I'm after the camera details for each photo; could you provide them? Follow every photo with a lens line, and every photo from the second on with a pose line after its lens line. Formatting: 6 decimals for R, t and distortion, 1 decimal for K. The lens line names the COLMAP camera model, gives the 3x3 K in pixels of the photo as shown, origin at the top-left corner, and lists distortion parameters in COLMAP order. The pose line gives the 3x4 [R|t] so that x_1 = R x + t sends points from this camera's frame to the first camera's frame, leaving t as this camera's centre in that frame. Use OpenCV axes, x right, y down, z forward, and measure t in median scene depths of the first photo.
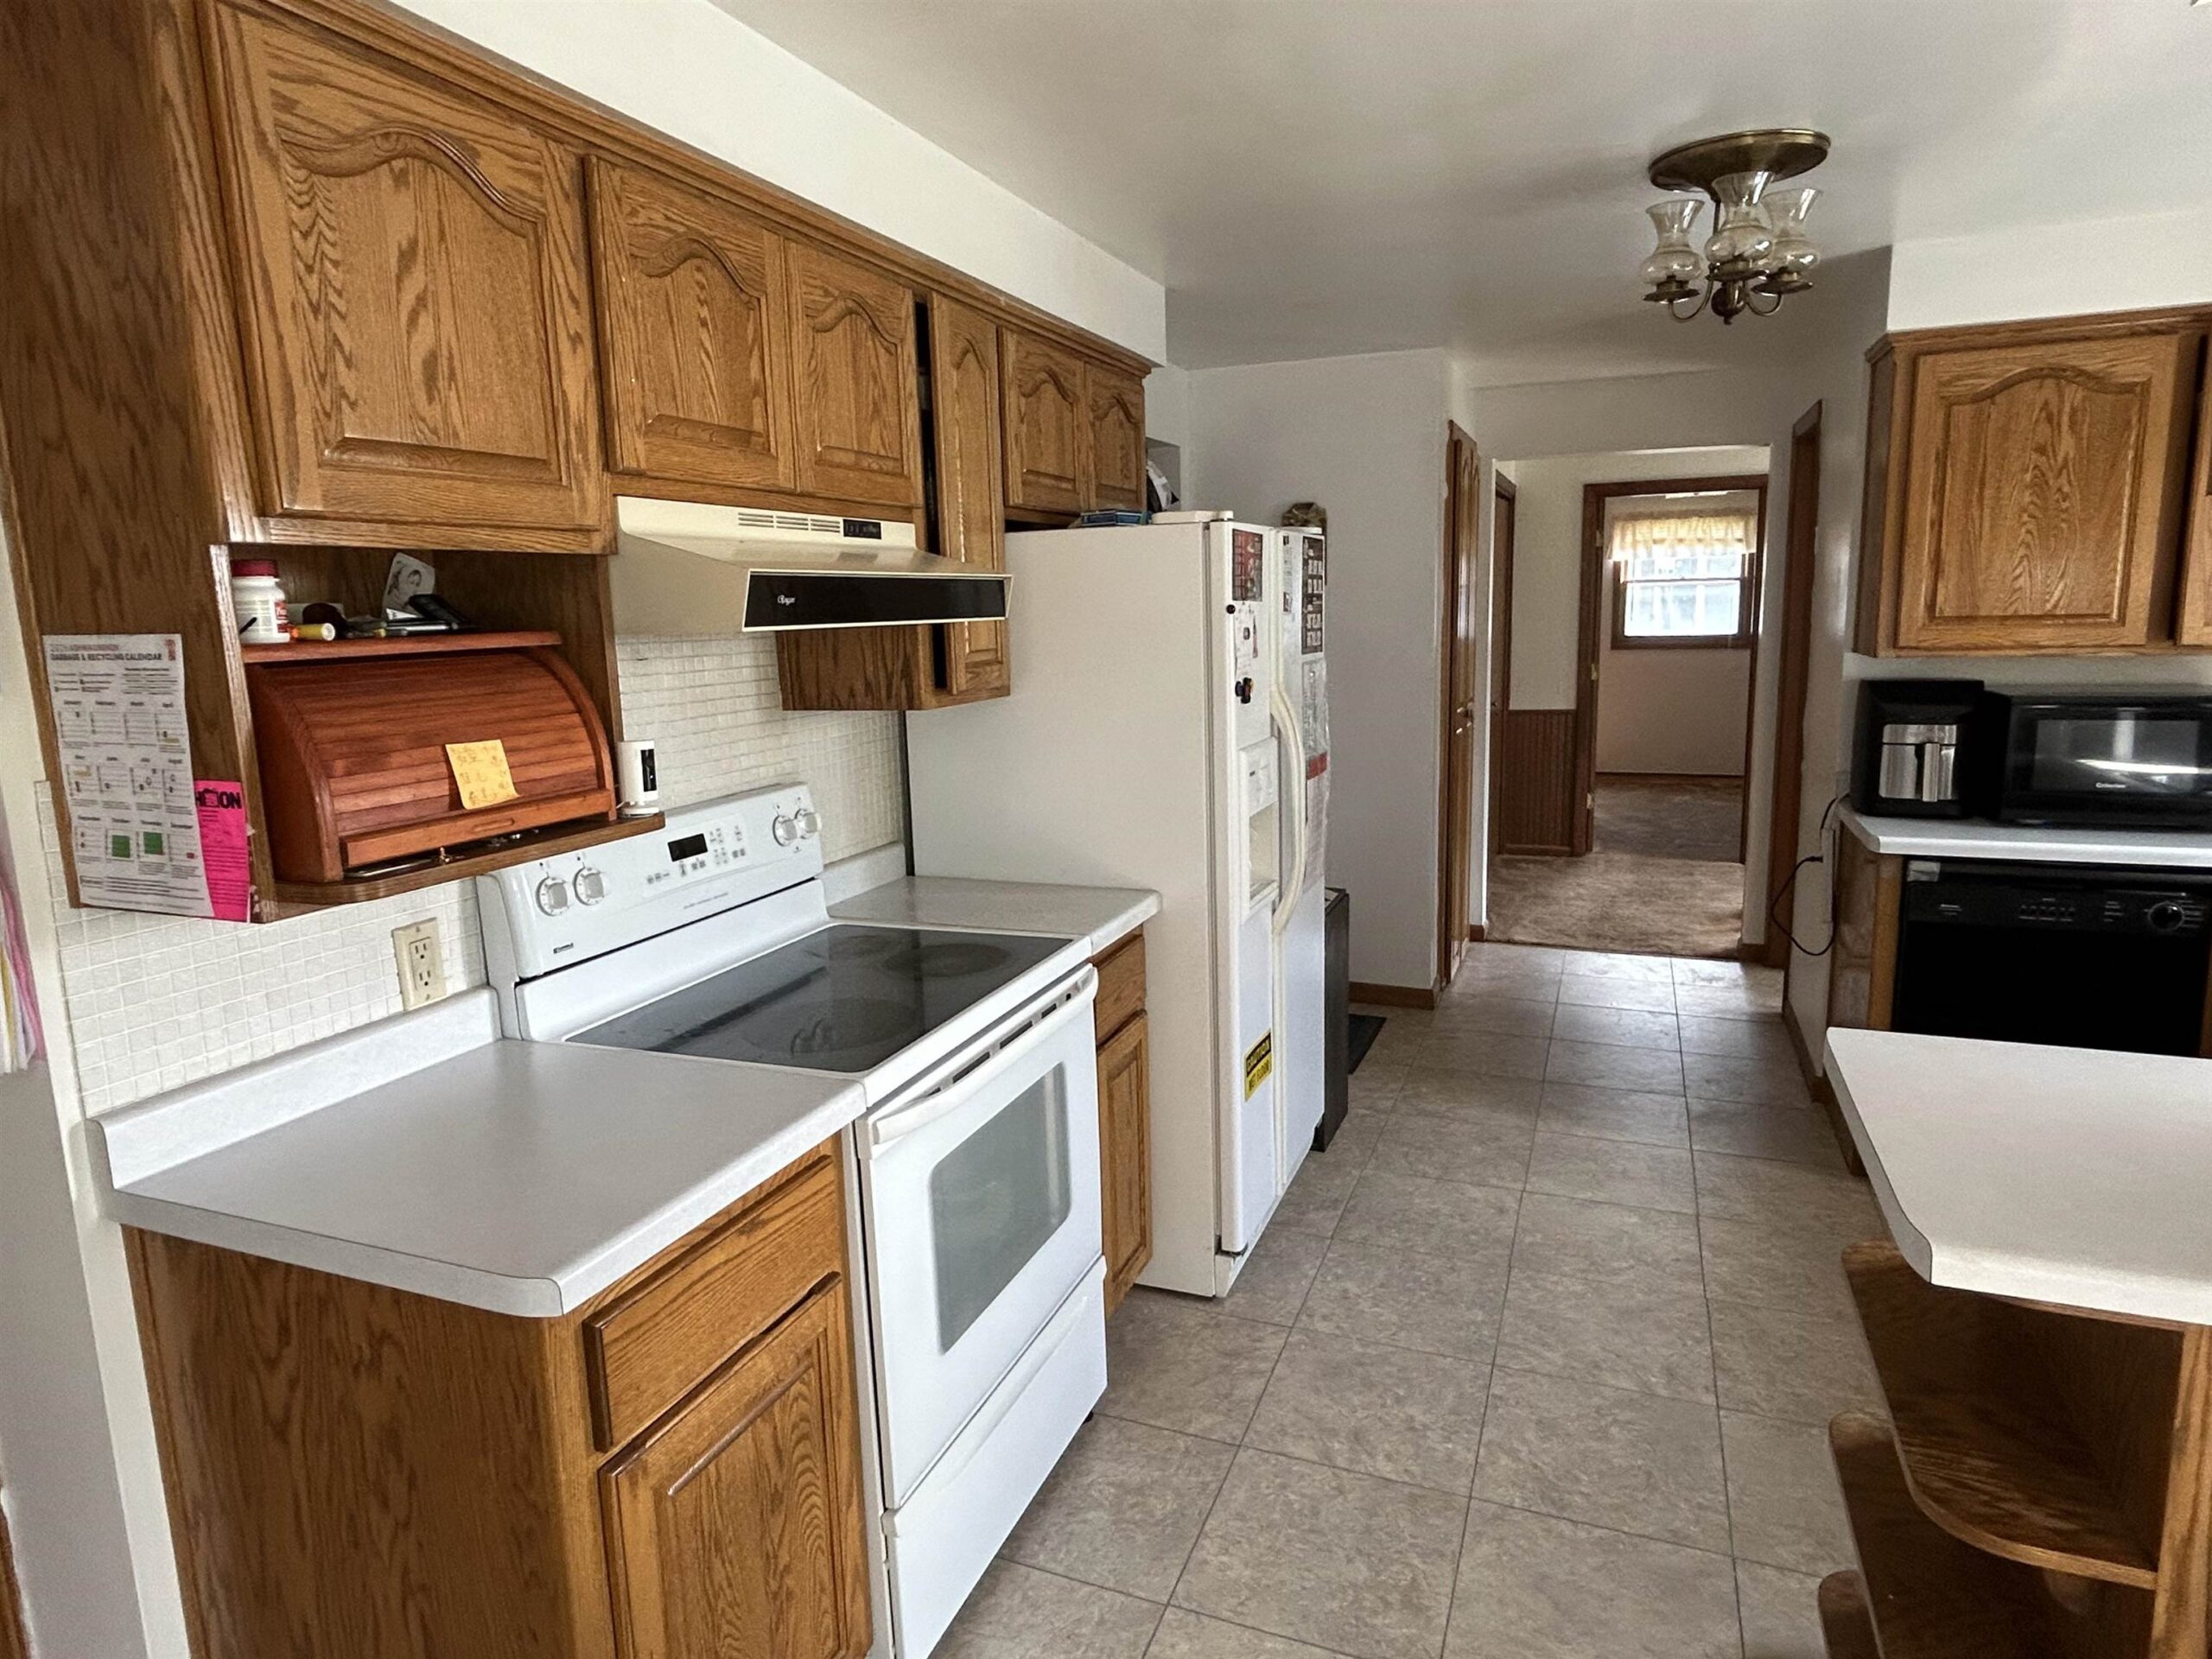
lens RADIAL K [[1303.4, 0, 1099.7], [0, 1303.4, 818.7], [0, 0, 1]] dist [-0.001066, 0.005177]
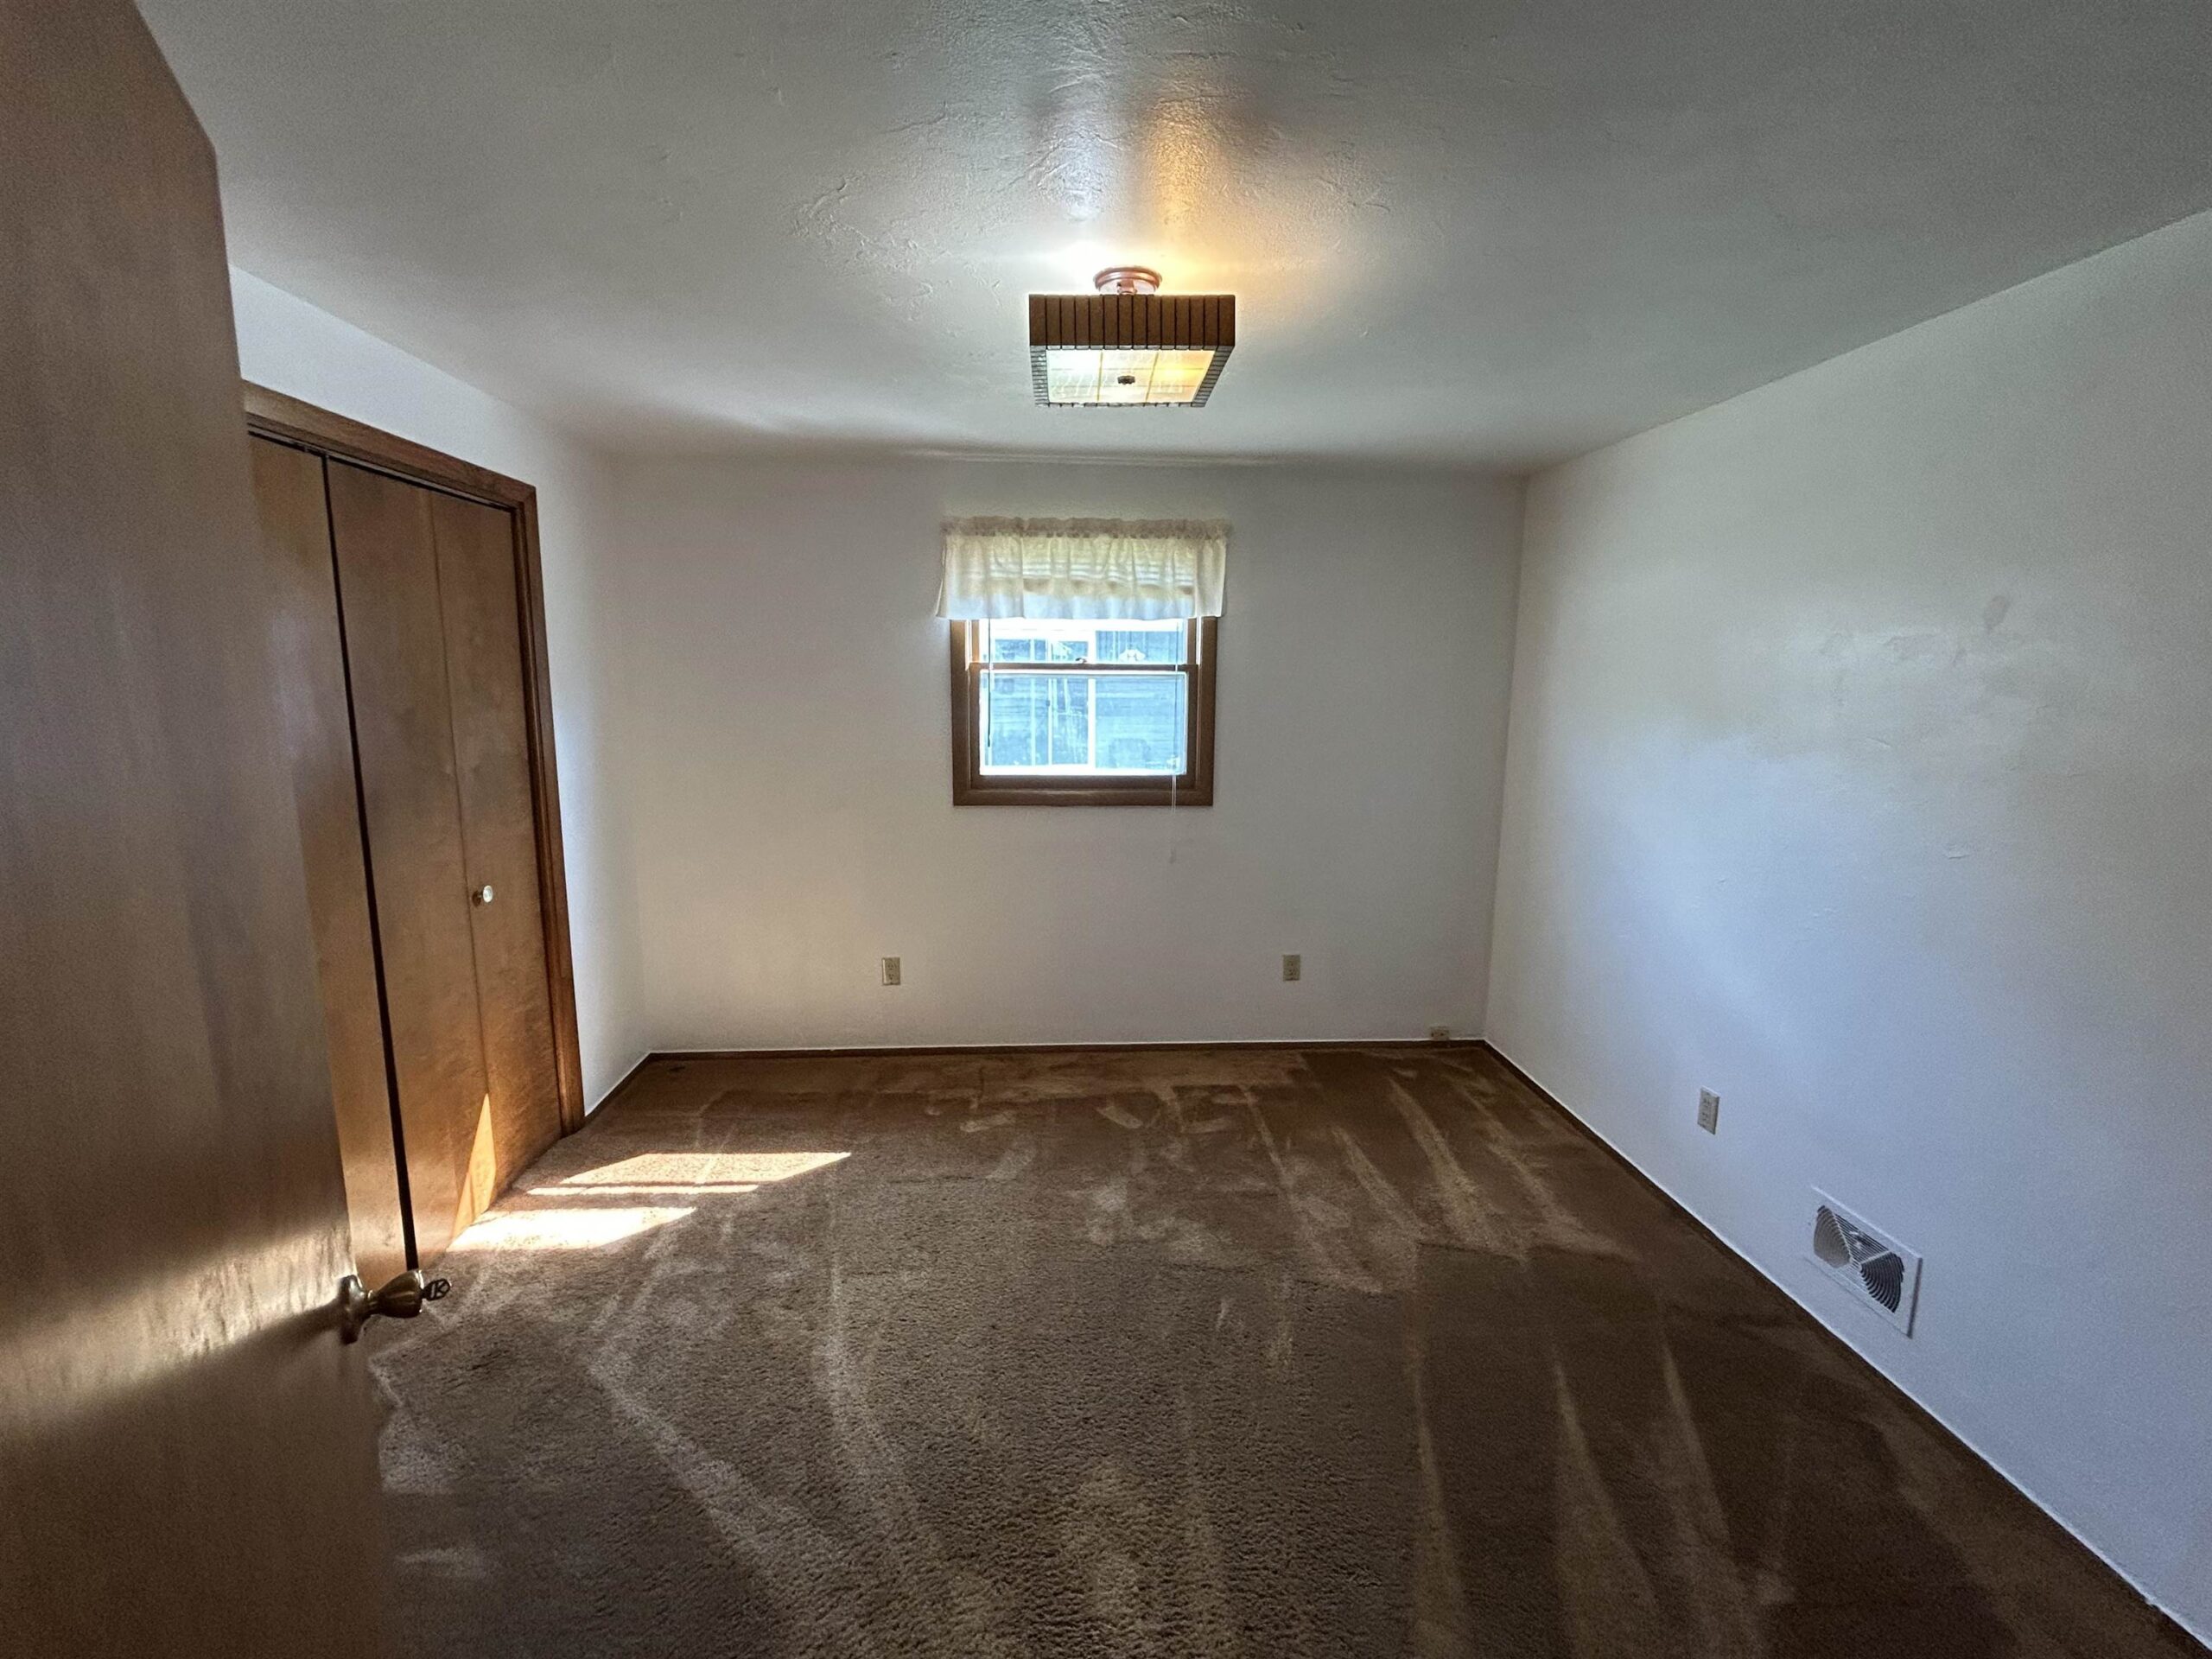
lens RADIAL K [[938.7, 0, 1095.0], [0, 938.7, 826.1], [0, 0, 1]] dist [0.001461, 0.000155]
pose [[0.905643, -0.029890, 0.422985, 1.105359], [0.038045, 0.999217, -0.010848, -0.439328], [-0.422330, 0.025917, 0.906072, 2.506055]]
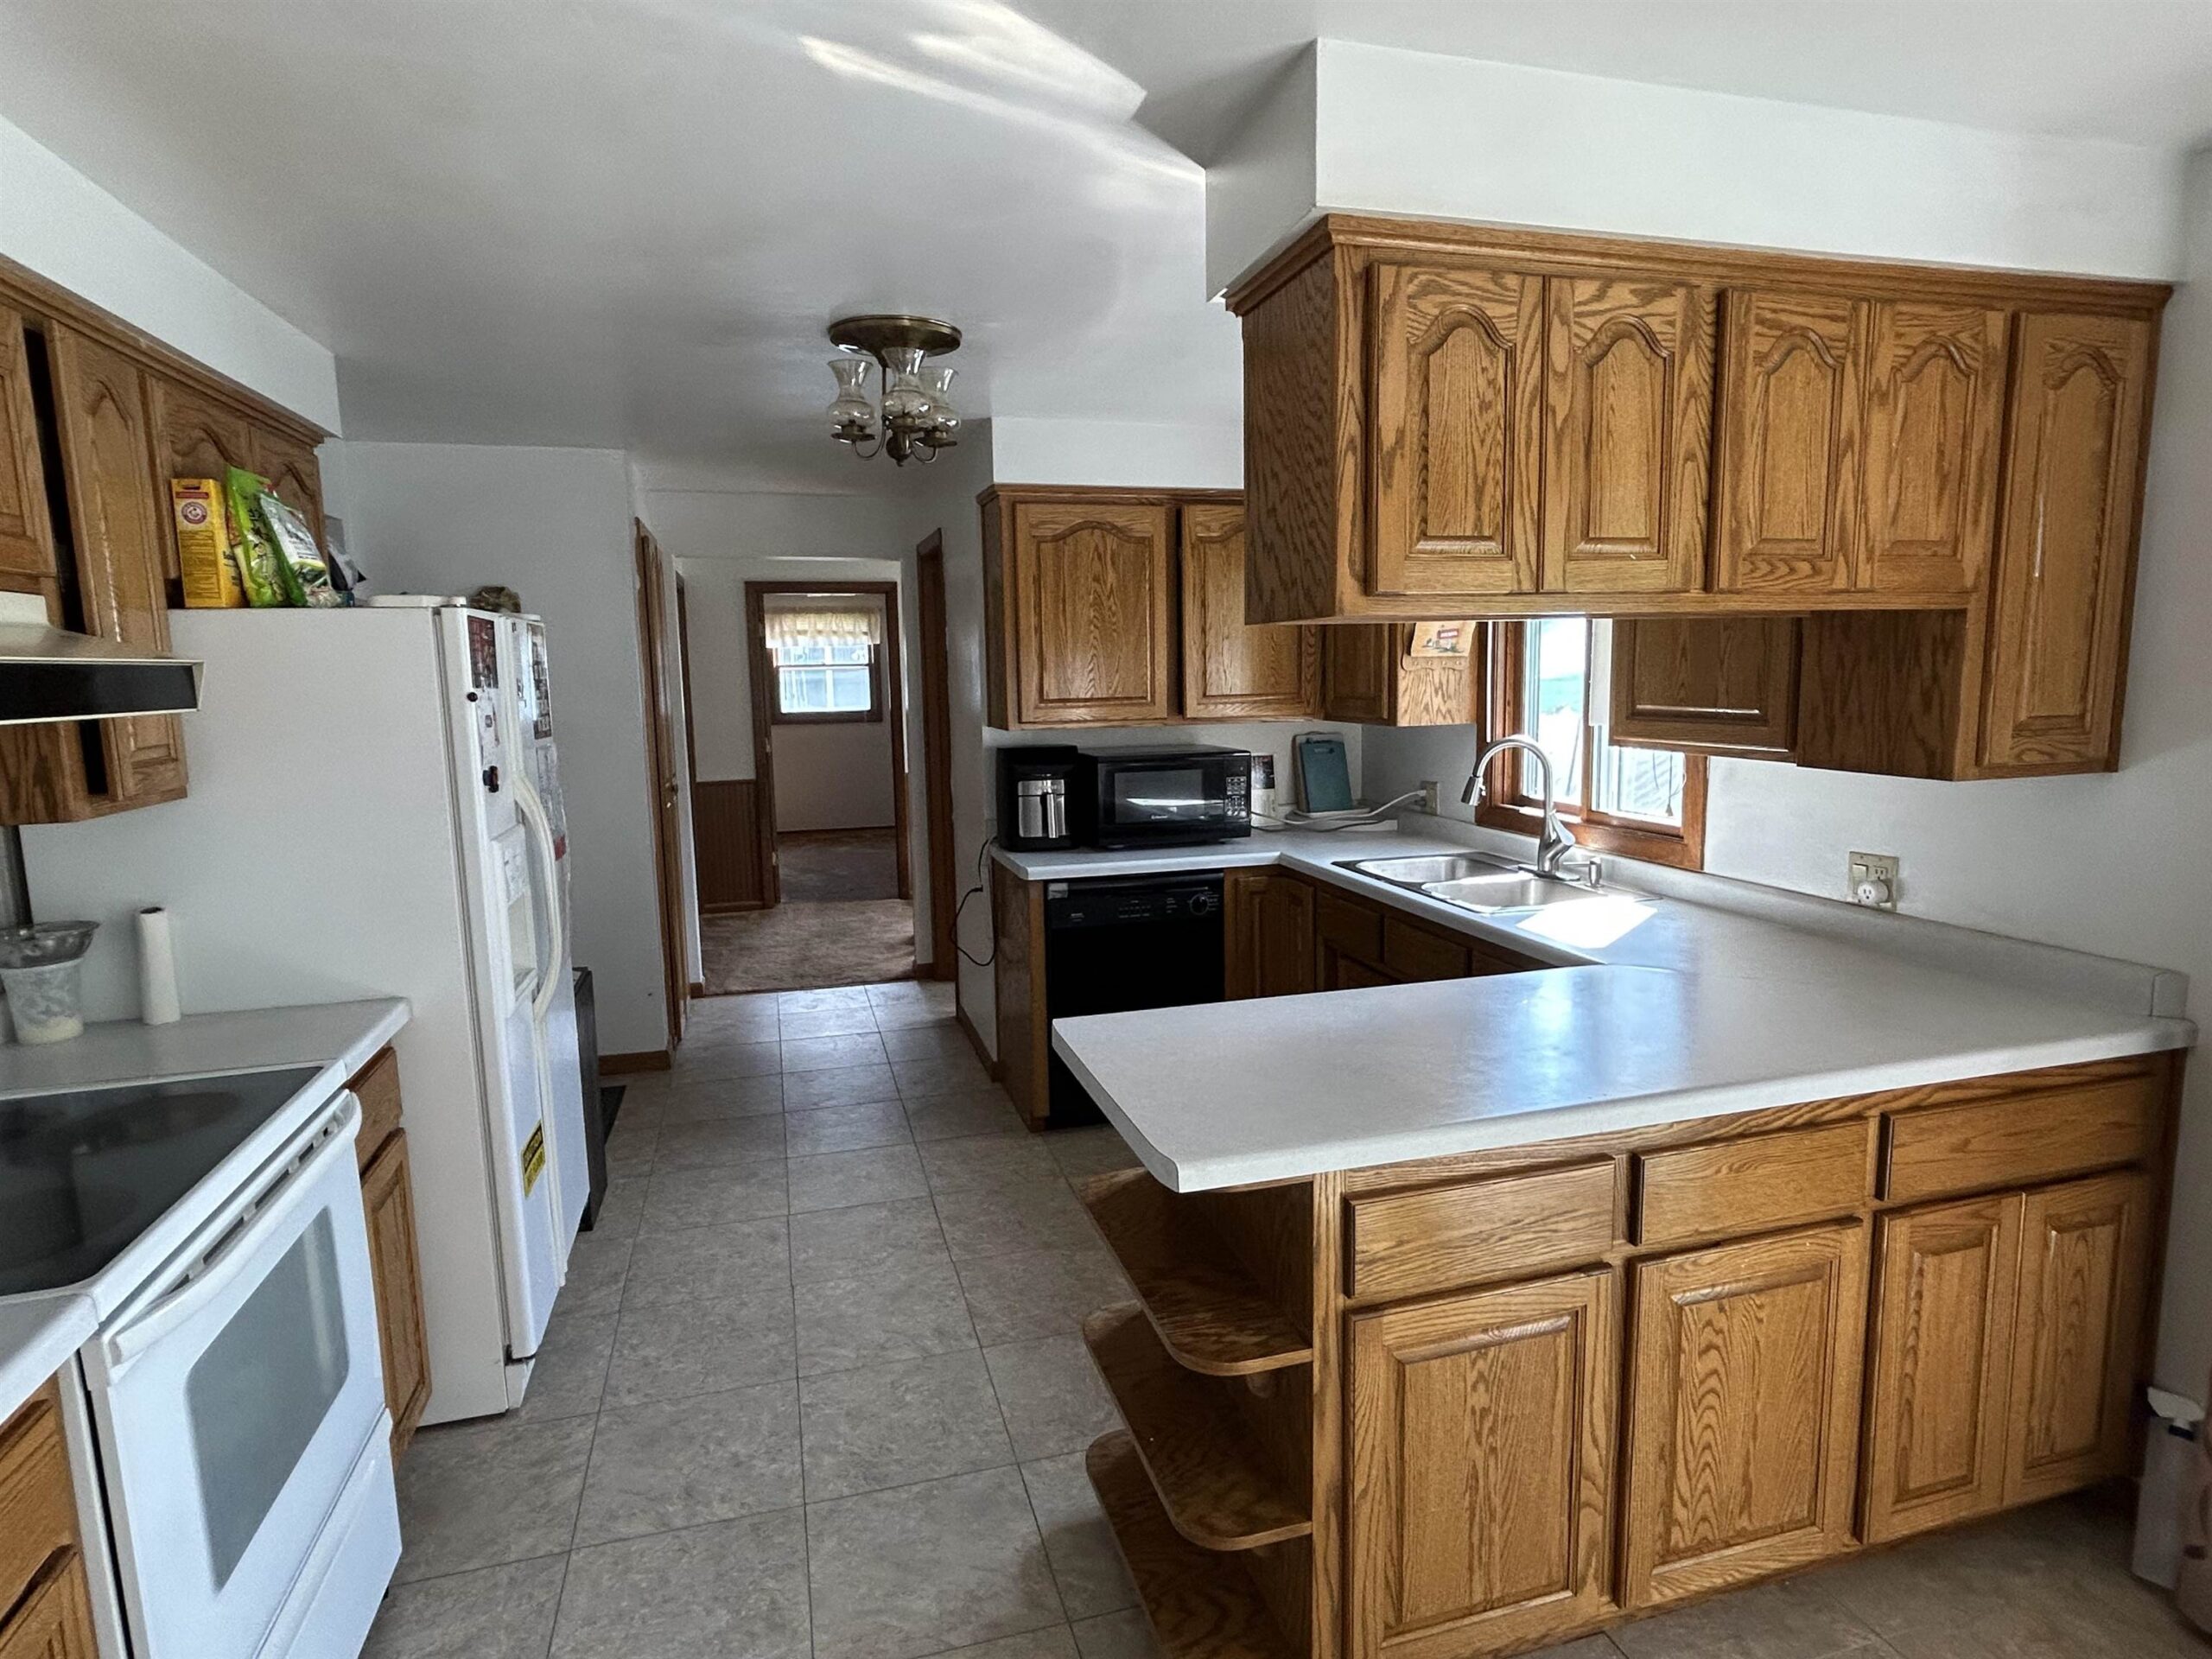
lens RADIAL K [[1186.8, 0, 1100.8], [0, 1186.8, 822.9], [0, 0, 1]] dist [-0.002721, -0.000278]
pose [[0.790565, -0.068935, 0.608486, -0.069211], [0.097010, 0.995195, -0.013293, -0.009028], [-0.604646, 0.069538, 0.793453, 0.017249]]
